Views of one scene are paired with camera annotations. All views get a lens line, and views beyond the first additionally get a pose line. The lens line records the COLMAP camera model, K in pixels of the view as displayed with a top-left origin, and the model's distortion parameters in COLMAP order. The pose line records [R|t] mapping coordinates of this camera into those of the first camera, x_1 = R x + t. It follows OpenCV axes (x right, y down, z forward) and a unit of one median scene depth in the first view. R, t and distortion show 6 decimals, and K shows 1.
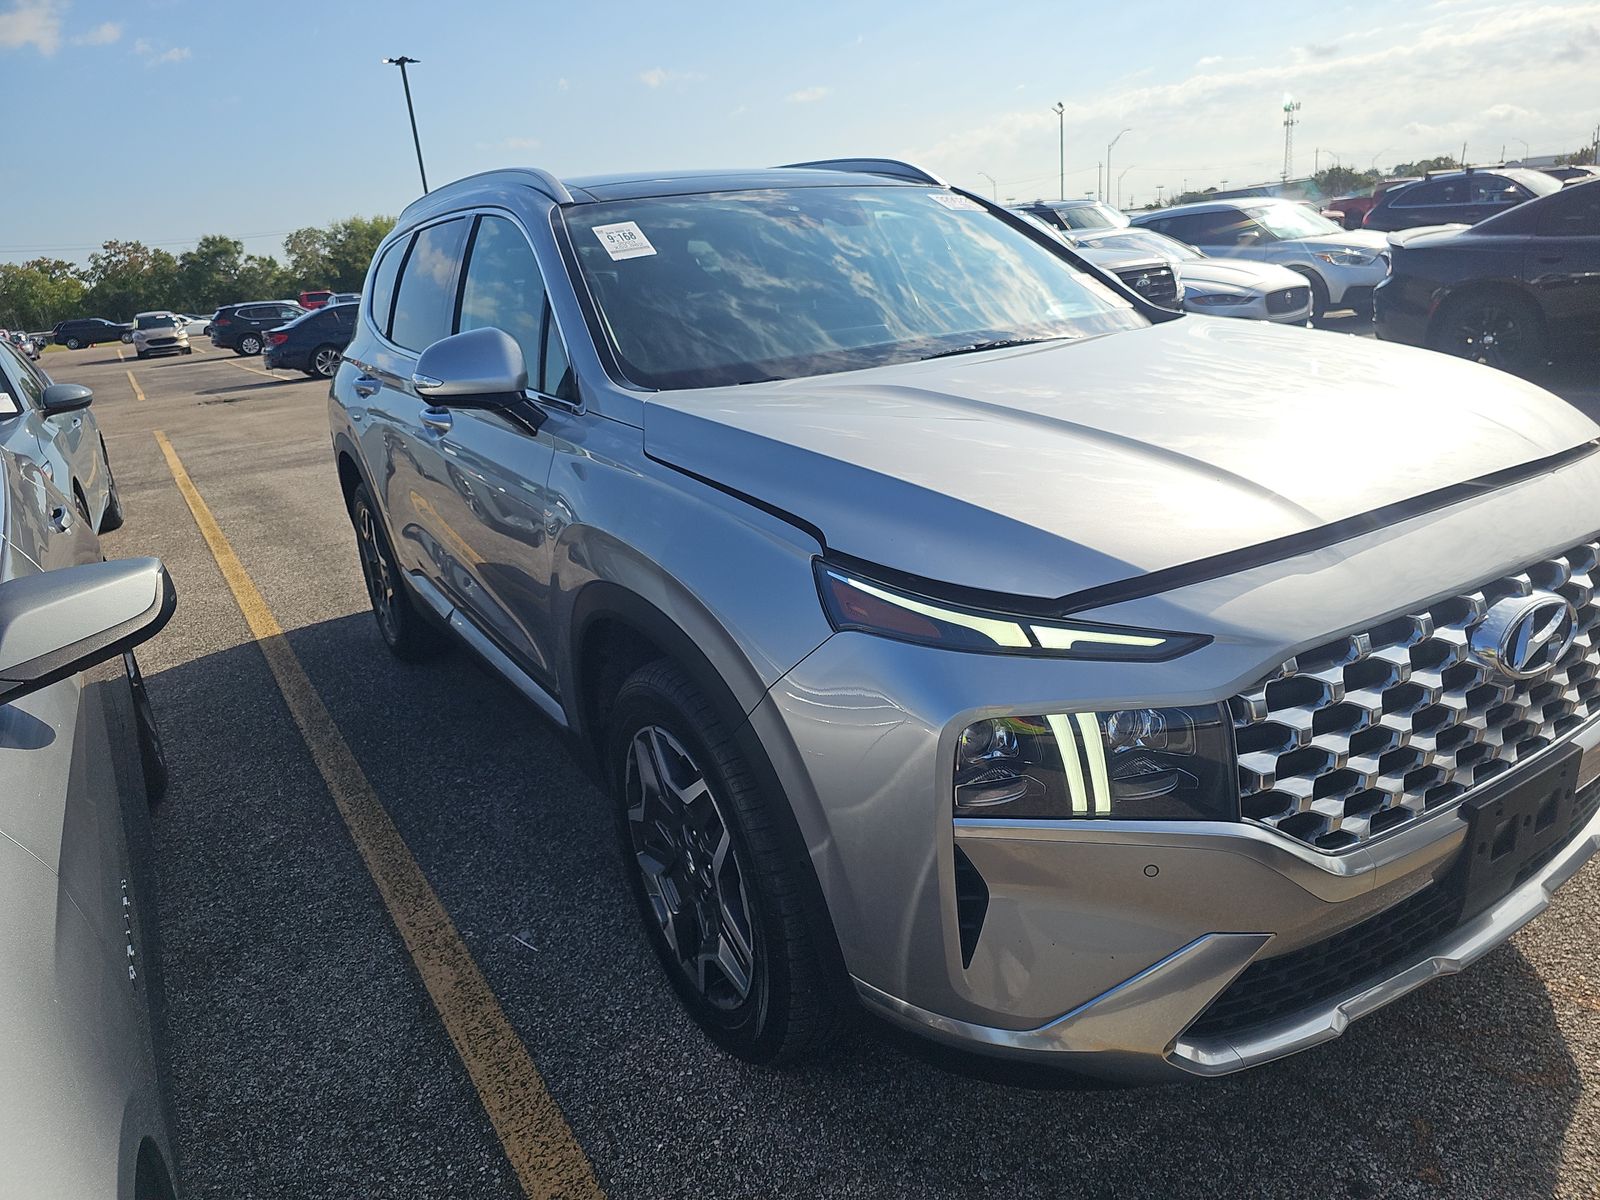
lens RADIAL K [[1081.9, 0, 797.8], [0, 1081.9, 621.2], [0, 0, 1]] dist [-0.004876, -0.002955]
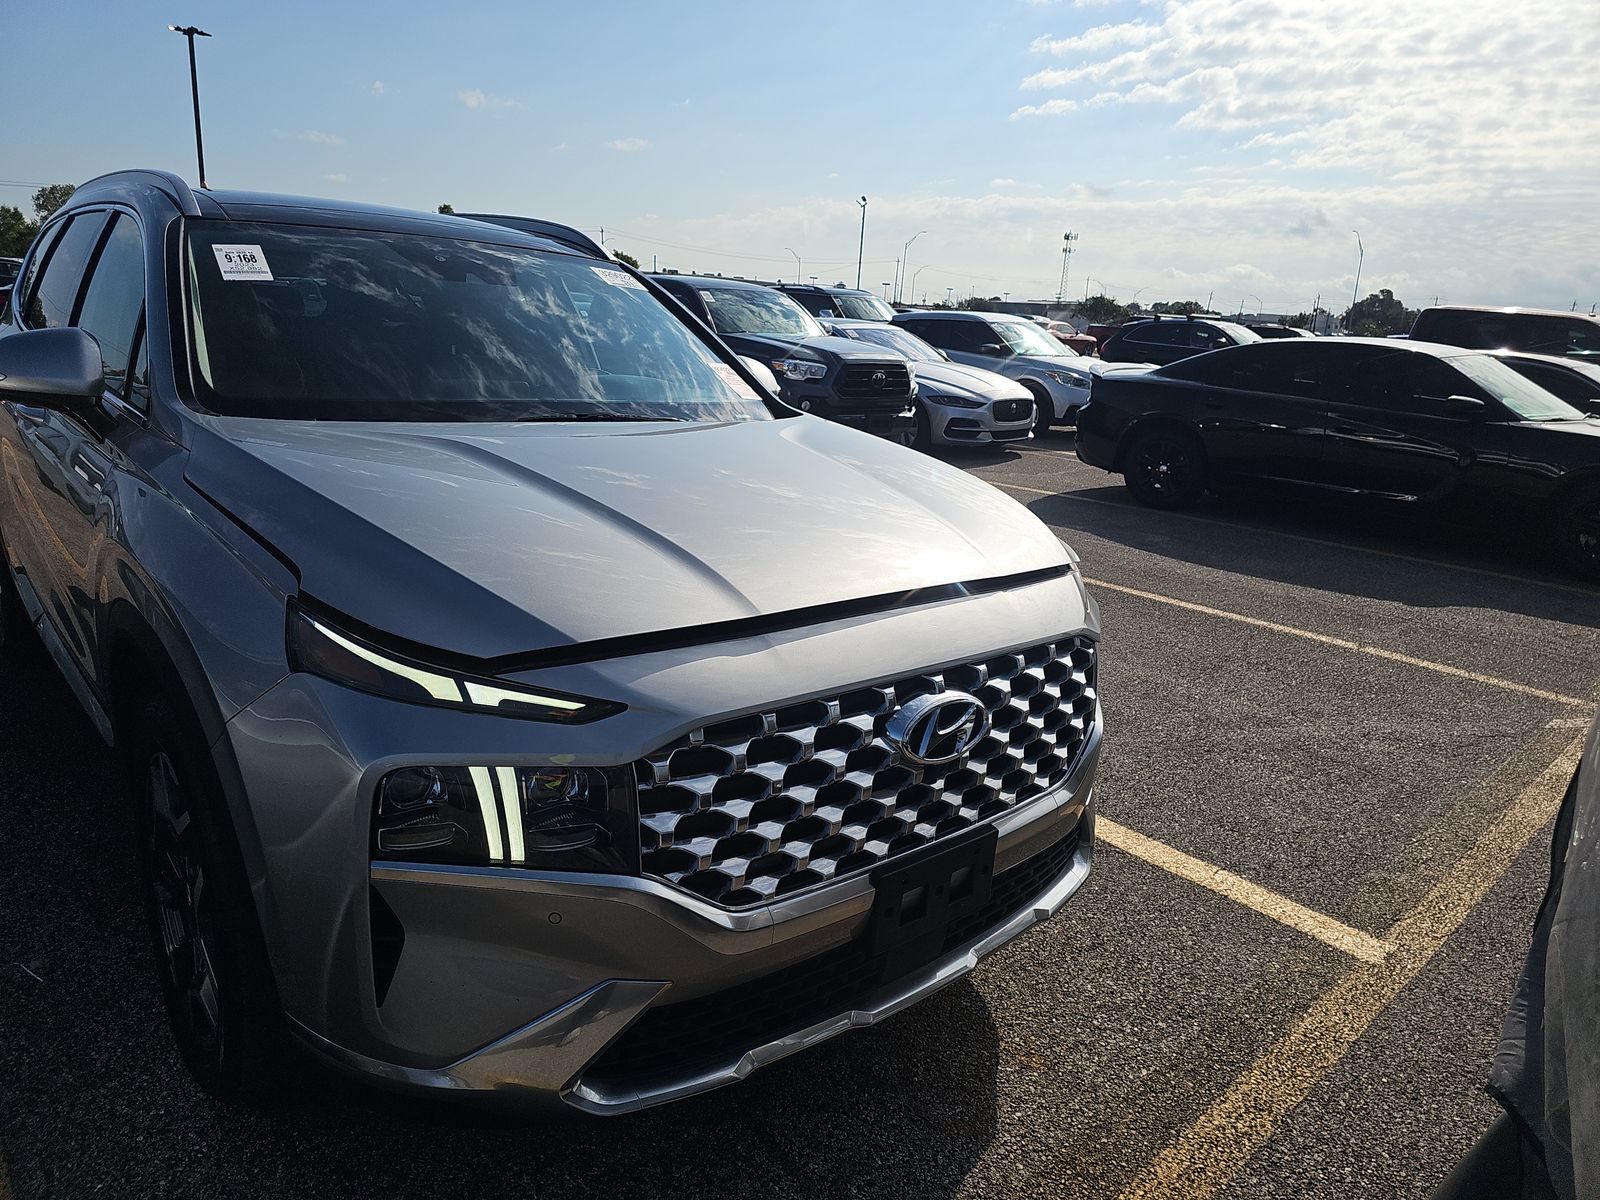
lens RADIAL K [[1067.9, 0, 785.5], [0, 1067.9, 612.4], [0, 0, 1]] dist [0.050430, -0.065185]
pose [[0.975921, 0.100794, 0.193439, 0.257123], [-0.090183, 0.993936, -0.062919, -0.021409], [-0.198608, 0.043959, 0.979093, -0.089891]]
